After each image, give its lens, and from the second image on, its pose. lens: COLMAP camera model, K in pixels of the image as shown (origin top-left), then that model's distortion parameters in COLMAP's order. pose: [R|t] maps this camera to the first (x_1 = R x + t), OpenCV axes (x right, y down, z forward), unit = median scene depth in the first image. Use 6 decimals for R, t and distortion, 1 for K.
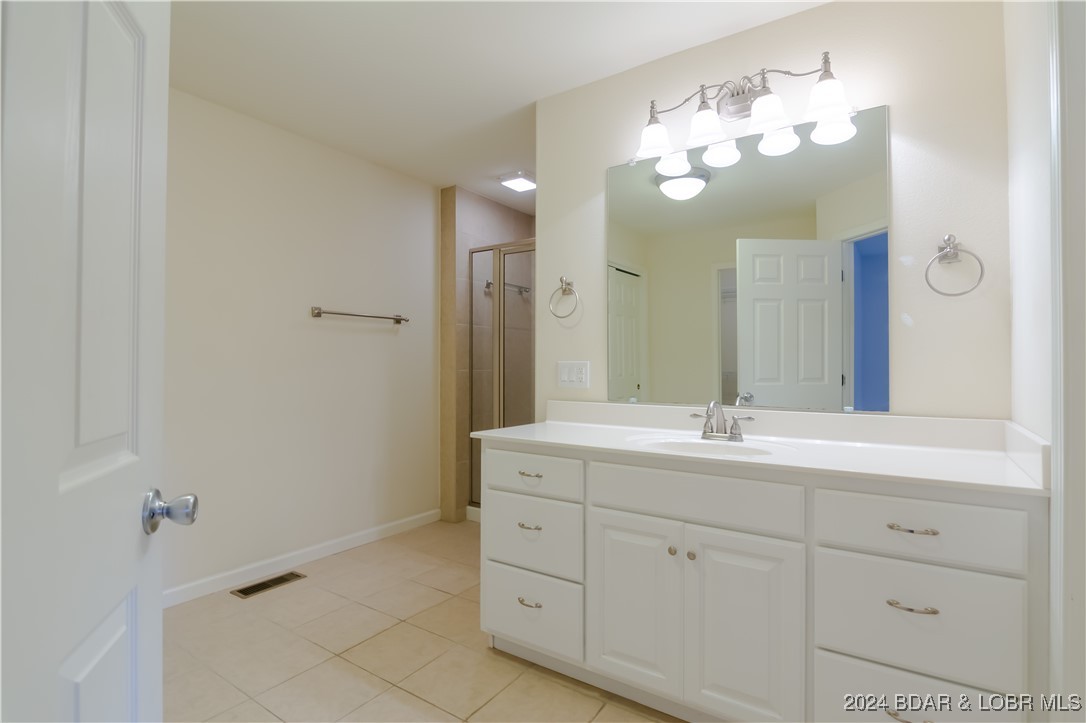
lens RADIAL K [[522.7, 0, 539.4], [0, 522.7, 359.6], [0, 0, 1]] dist [-0.004233, -0.006112]
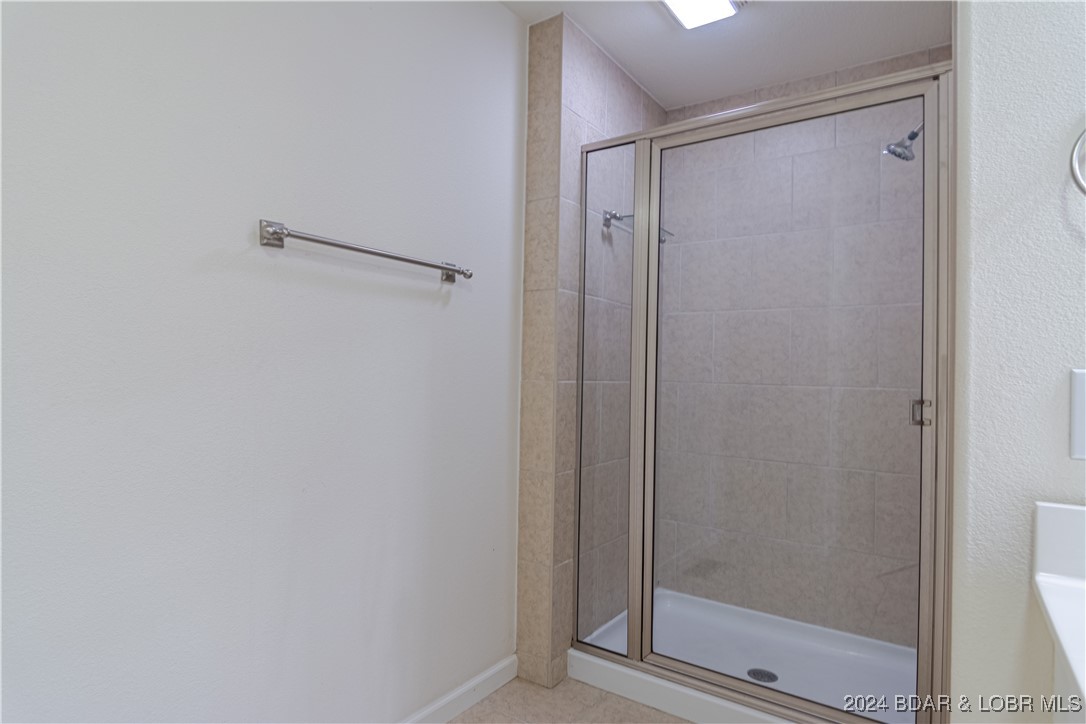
lens RADIAL K [[591.5, 0, 538.8], [0, 591.5, 360.8], [0, 0, 1]] dist [-0.005361, -0.002747]
pose [[0.999722, 0.018835, -0.014150, -0.165566], [-0.018937, 0.999796, -0.007061, 0.004470], [0.014014, 0.007327, 0.999875, 0.426406]]
